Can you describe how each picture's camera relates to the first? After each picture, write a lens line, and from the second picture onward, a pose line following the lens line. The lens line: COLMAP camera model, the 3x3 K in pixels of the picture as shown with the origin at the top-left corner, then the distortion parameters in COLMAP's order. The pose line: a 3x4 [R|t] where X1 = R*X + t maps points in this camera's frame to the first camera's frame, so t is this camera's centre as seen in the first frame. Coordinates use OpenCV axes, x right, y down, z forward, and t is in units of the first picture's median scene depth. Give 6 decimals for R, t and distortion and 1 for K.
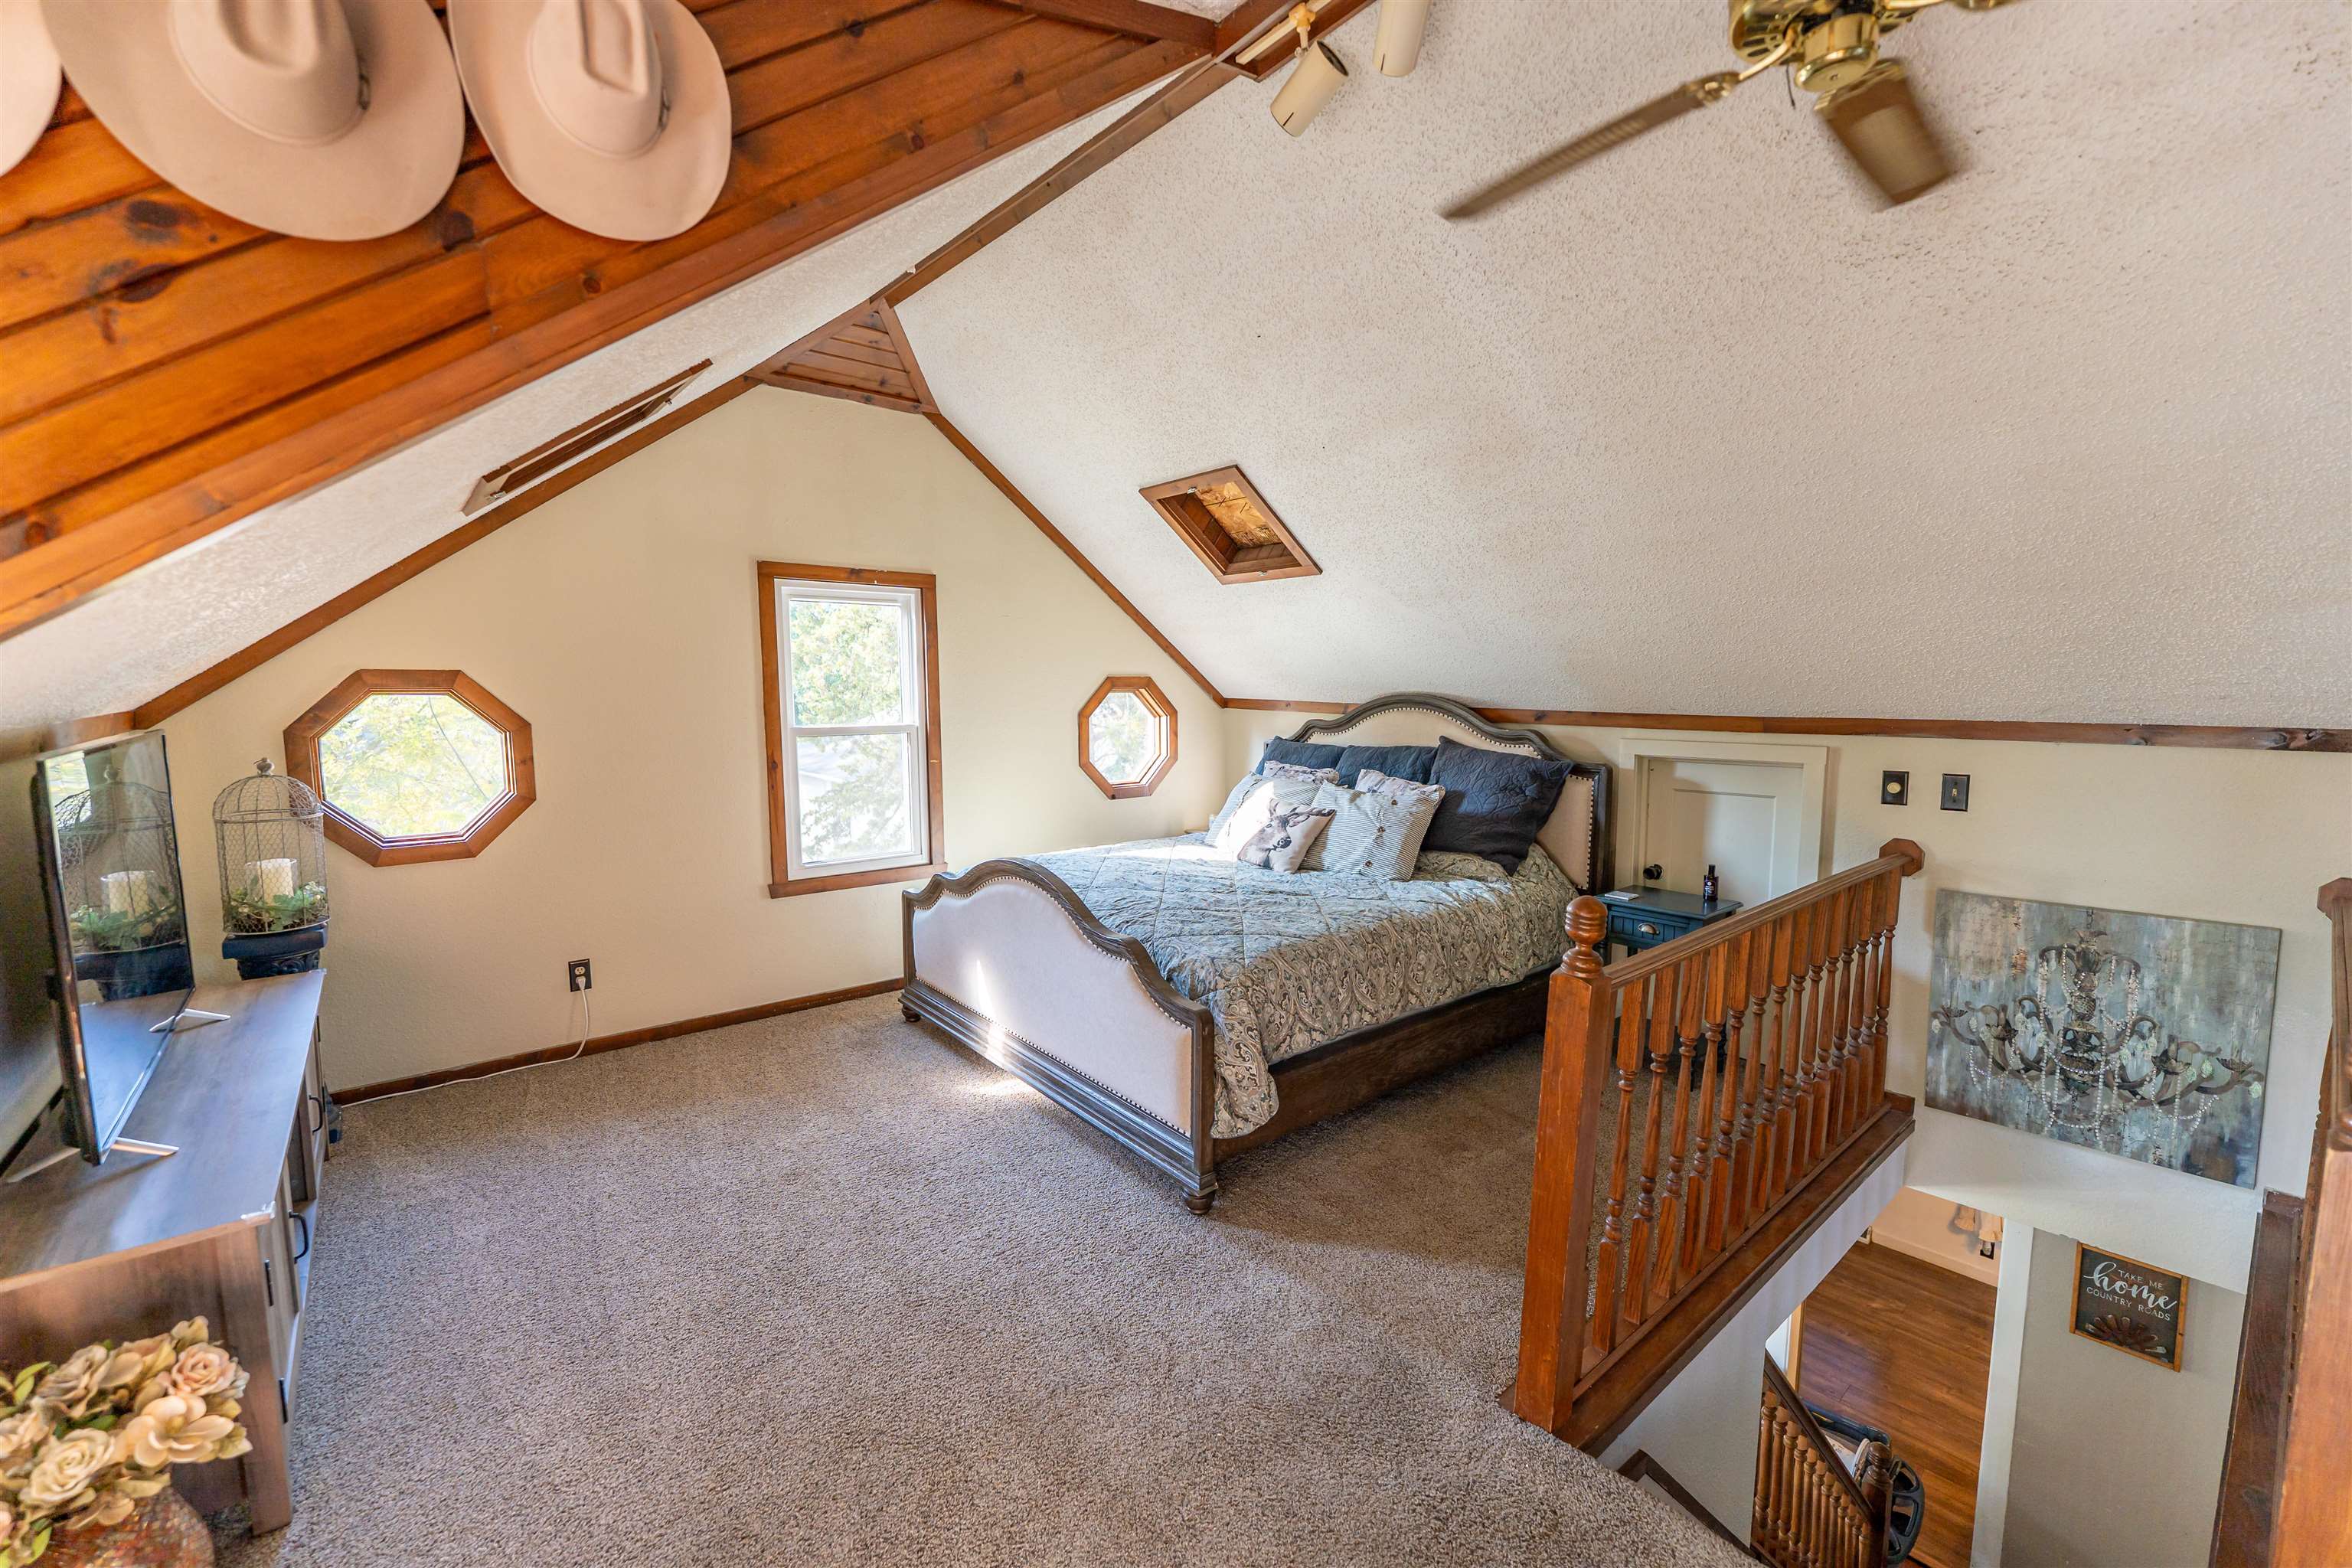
lens RADIAL K [[958.5, 0, 1176.0], [0, 958.5, 784.0], [0, 0, 1]] dist [0.001670, -0.000316]
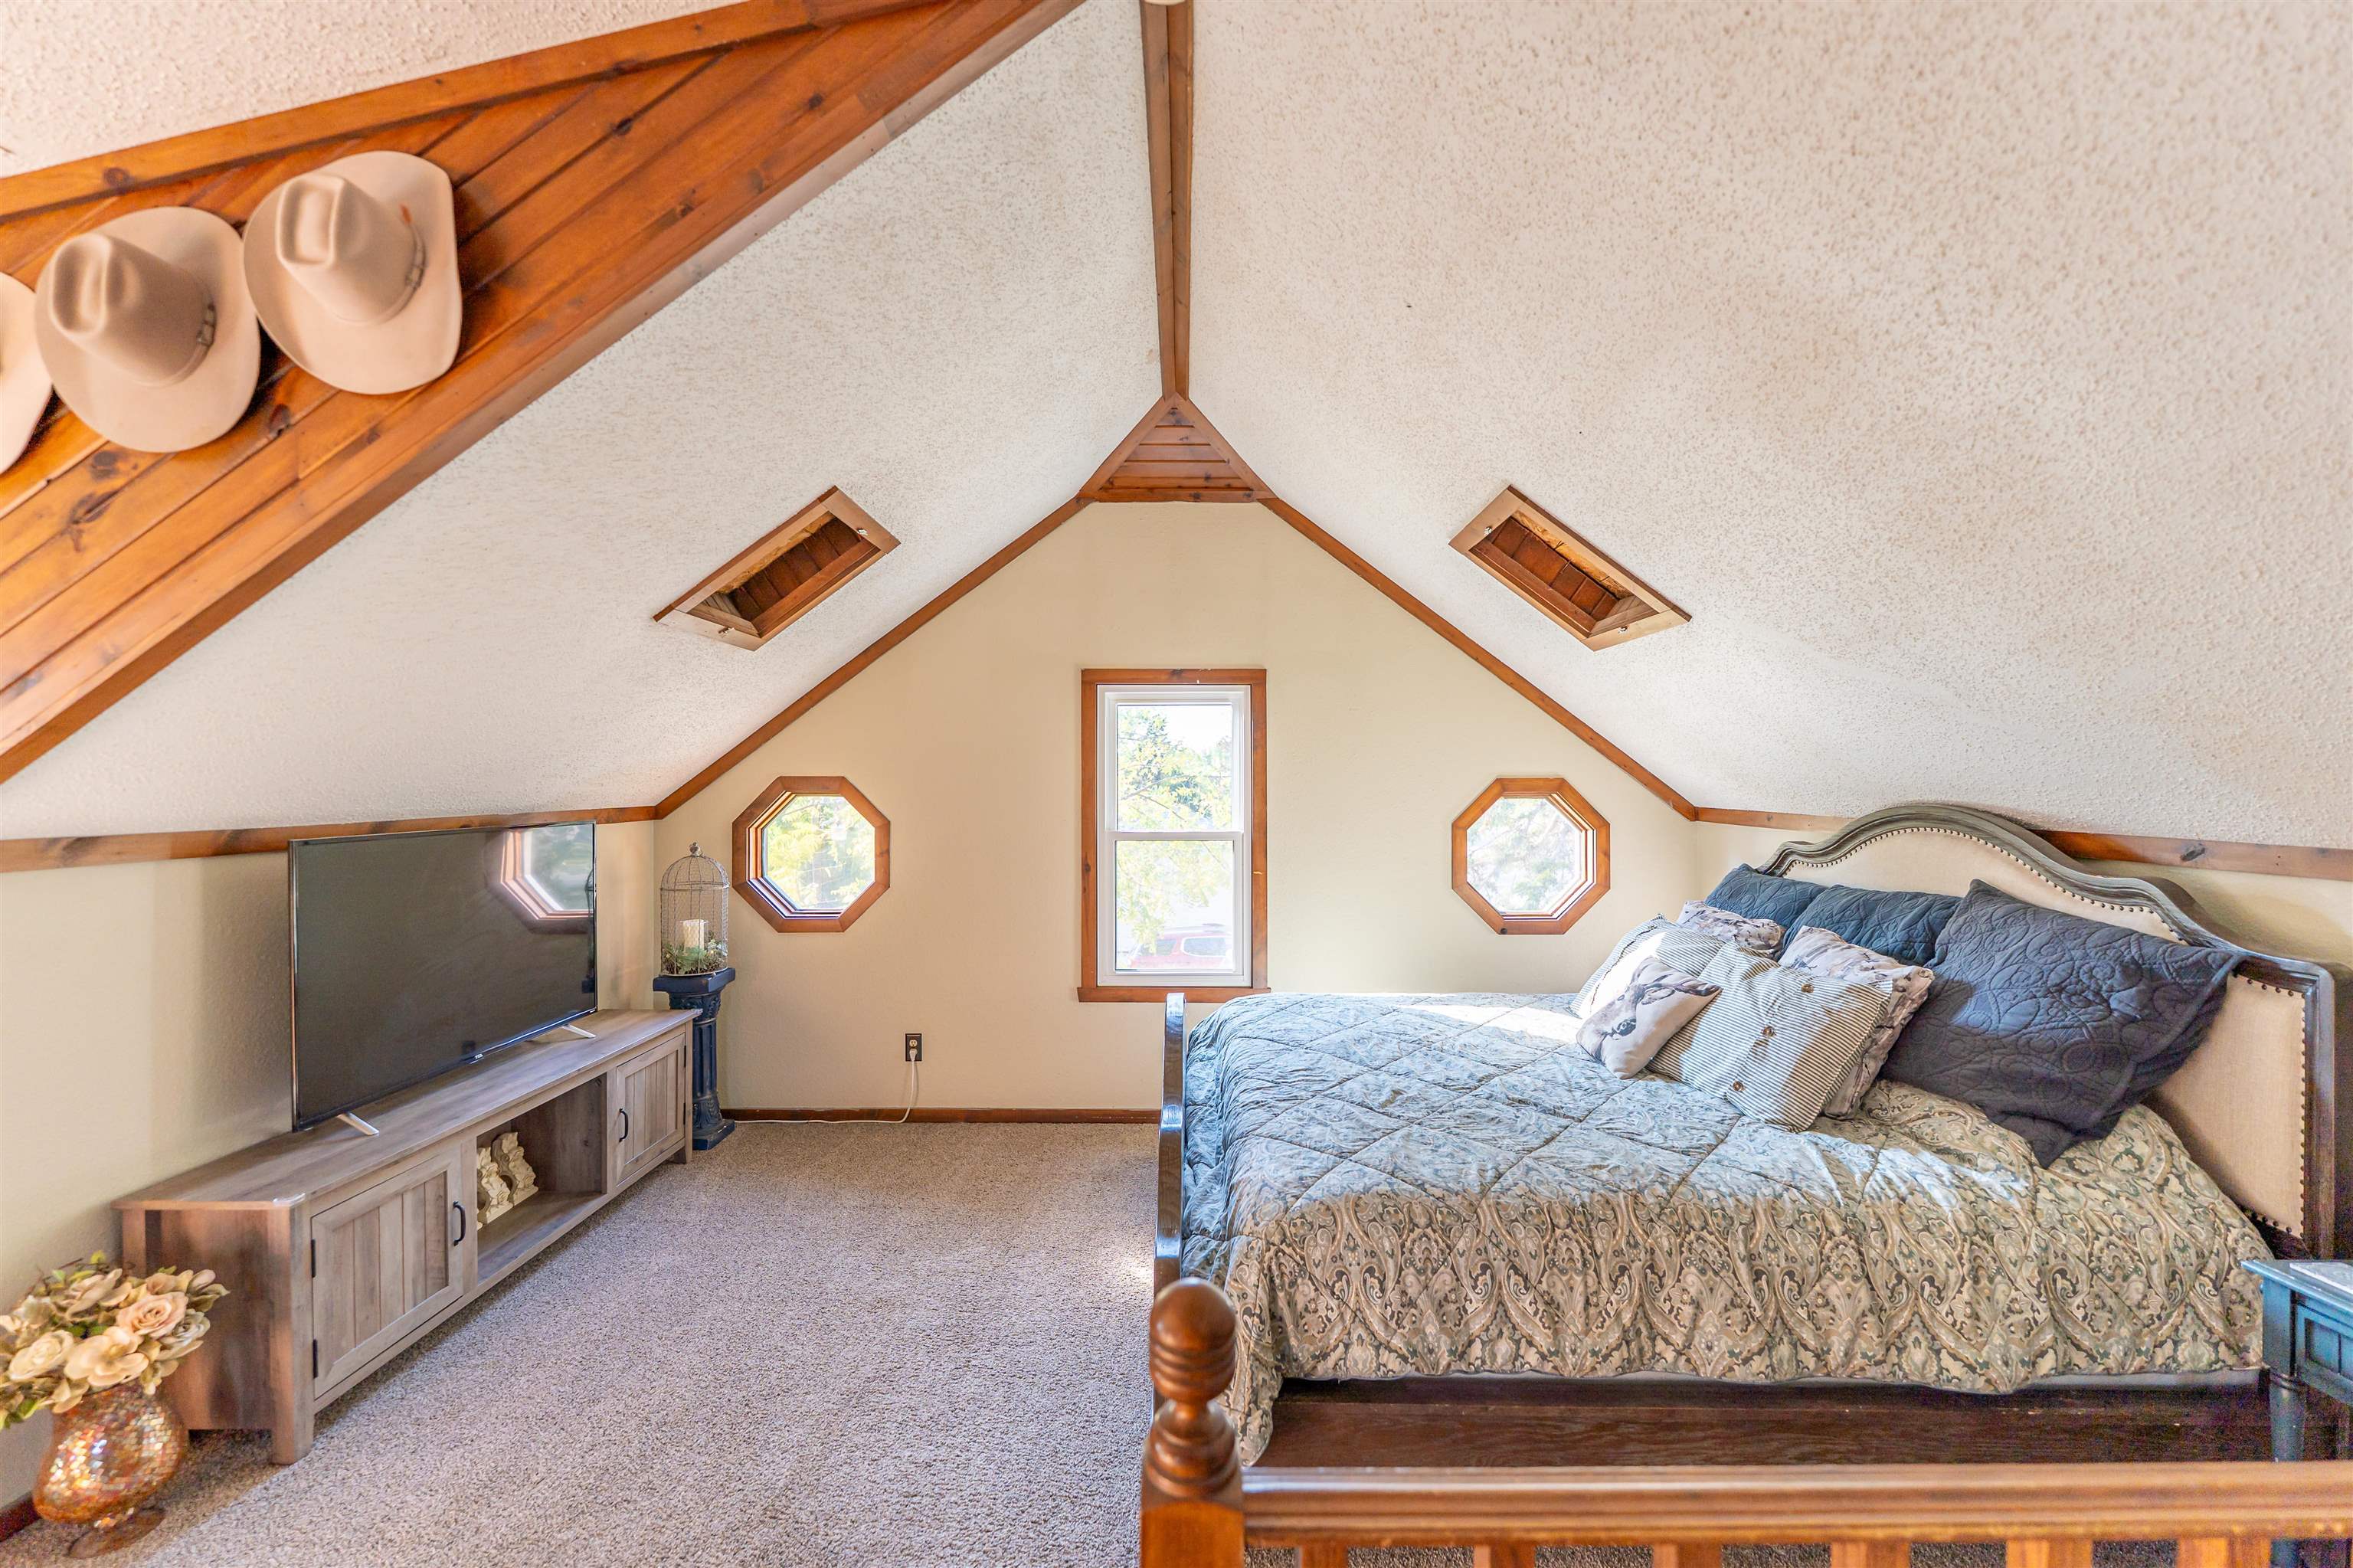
lens RADIAL K [[965.6, 0, 1179.5], [0, 965.6, 785.8], [0, 0, 1]] dist [0.000570, -0.000420]
pose [[0.766895, -0.000817, -0.641772, 0.316425], [-0.066412, 0.994530, -0.080626, -0.031224], [0.638328, 0.104452, 0.762645, 0.290788]]
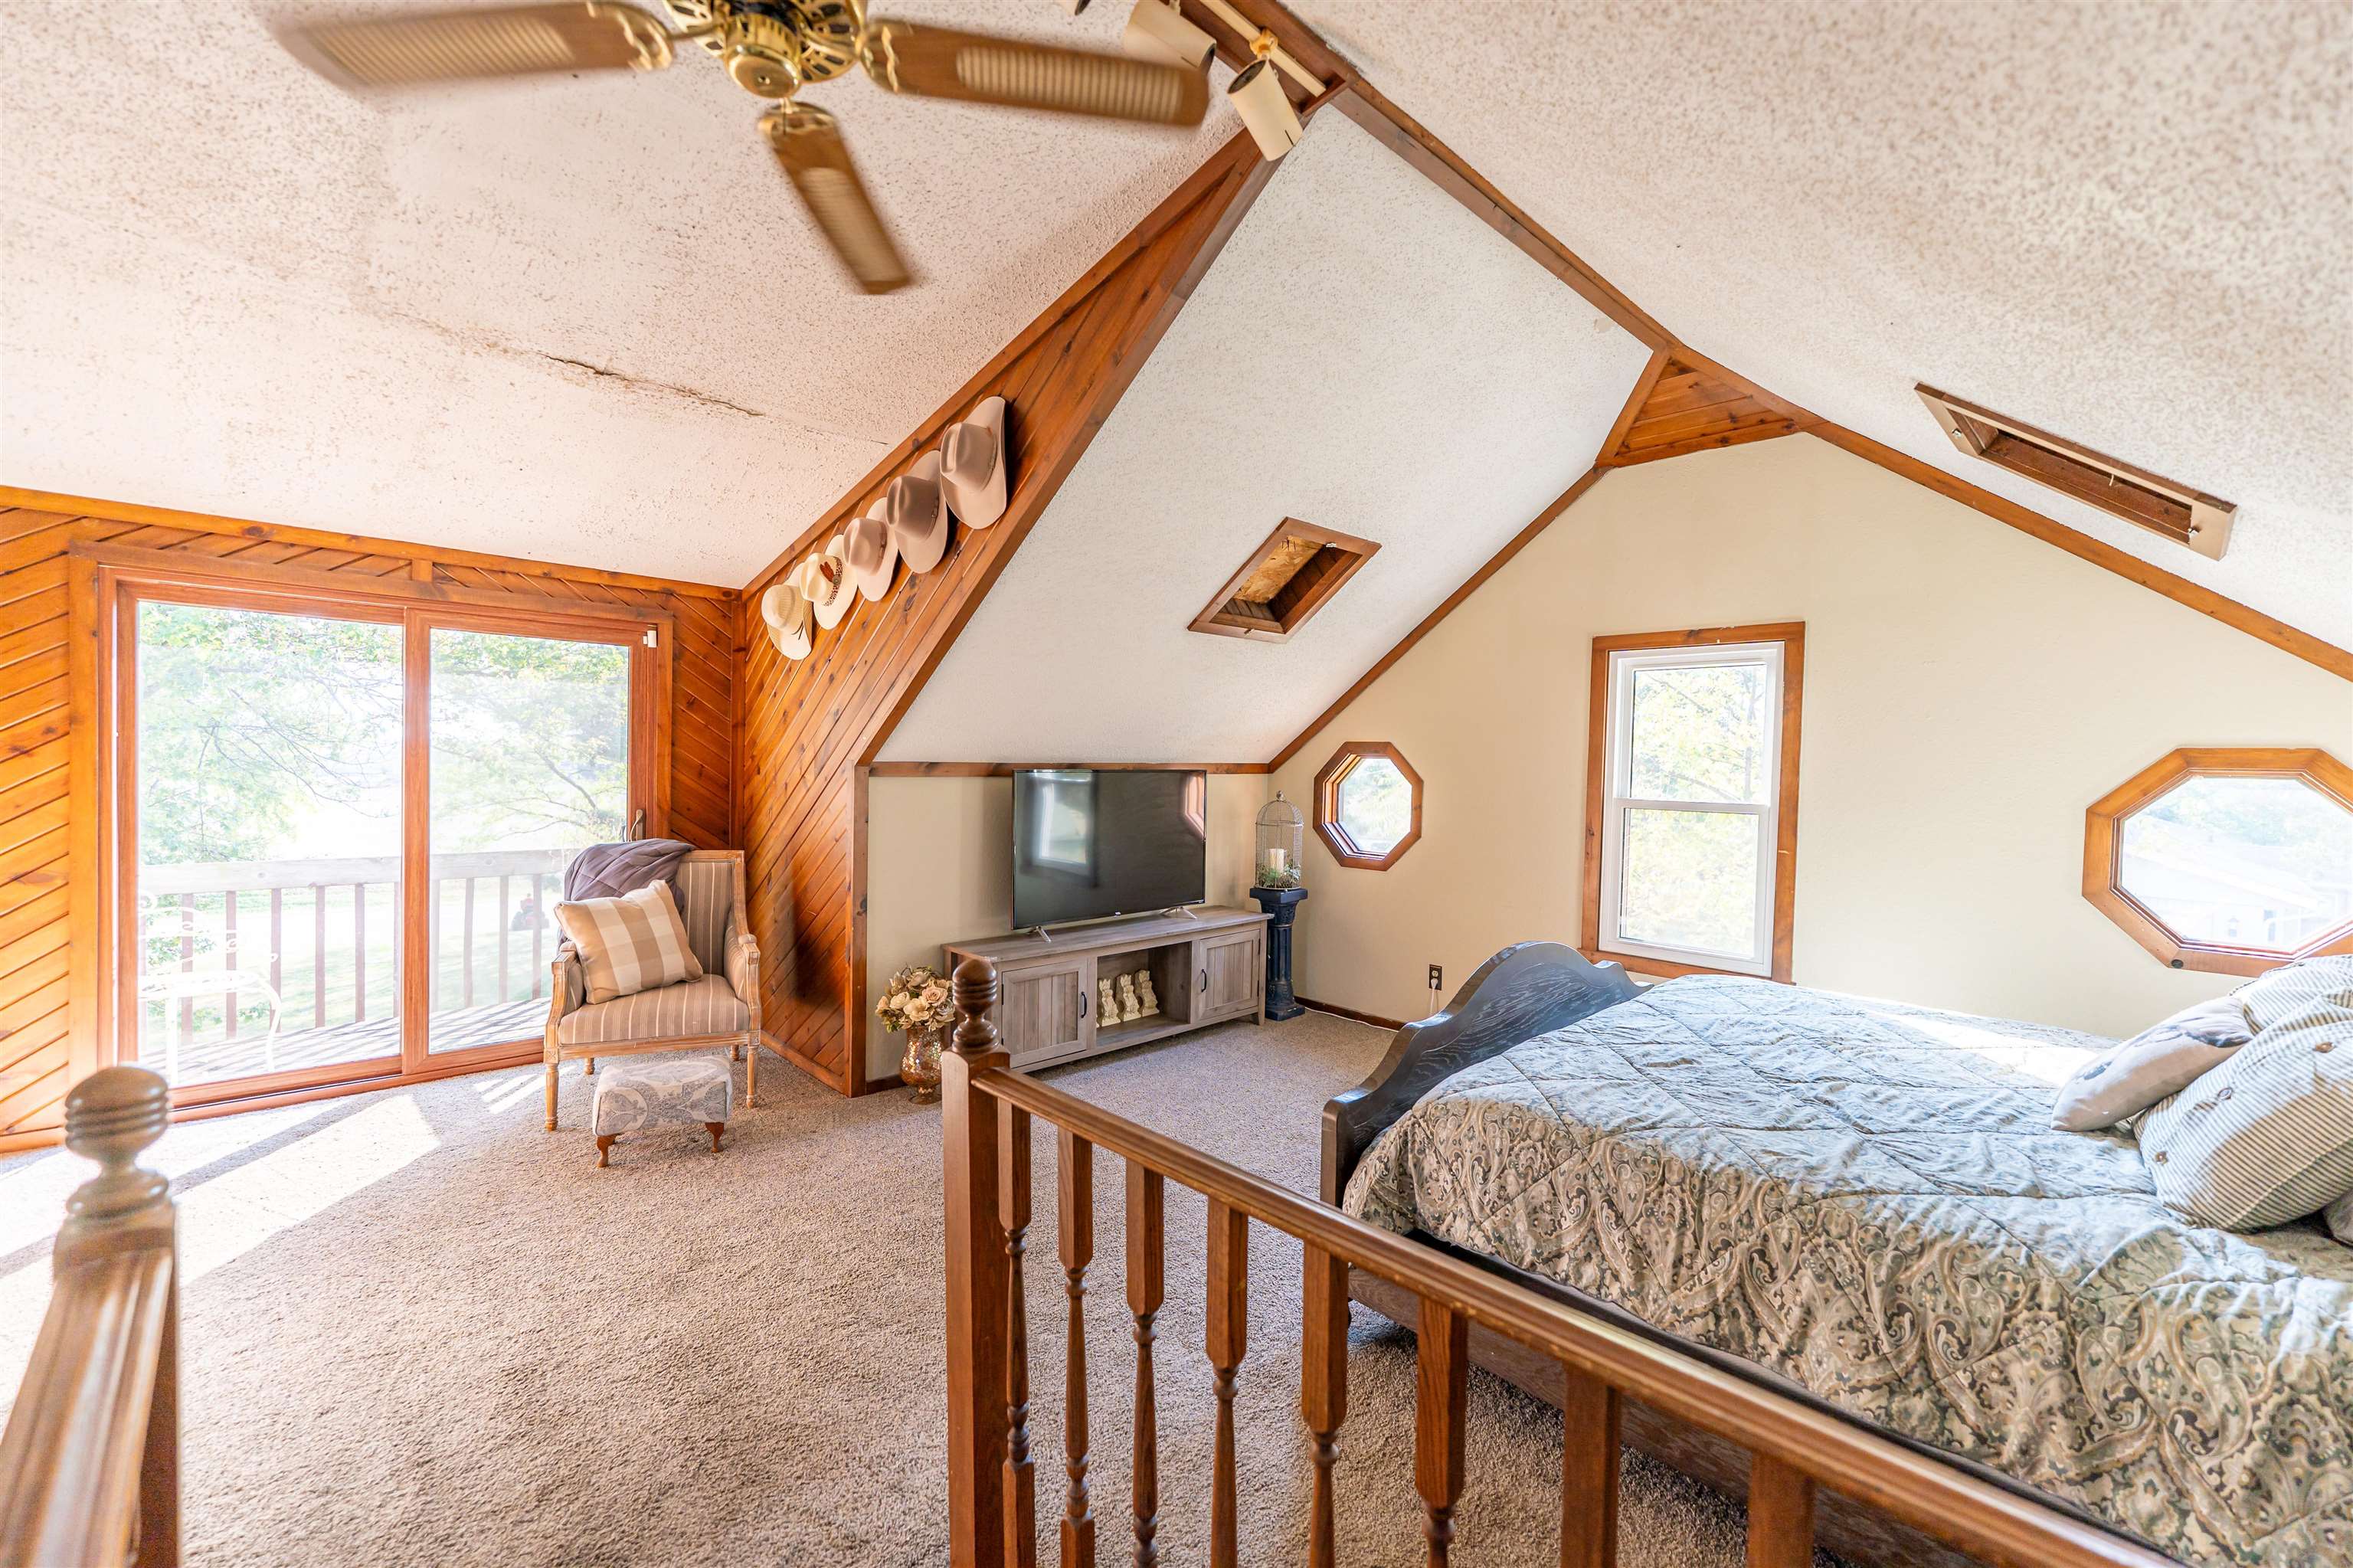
lens RADIAL K [[958.9, 0, 1176.5], [0, 958.9, 784.0], [0, 0, 1]] dist [0.001670, -0.000316]
pose [[0.074348, 0.028985, -0.996811, 0.589619], [-0.126006, 0.991839, 0.019442, -0.036713], [0.989240, 0.124159, 0.077393, 0.493608]]
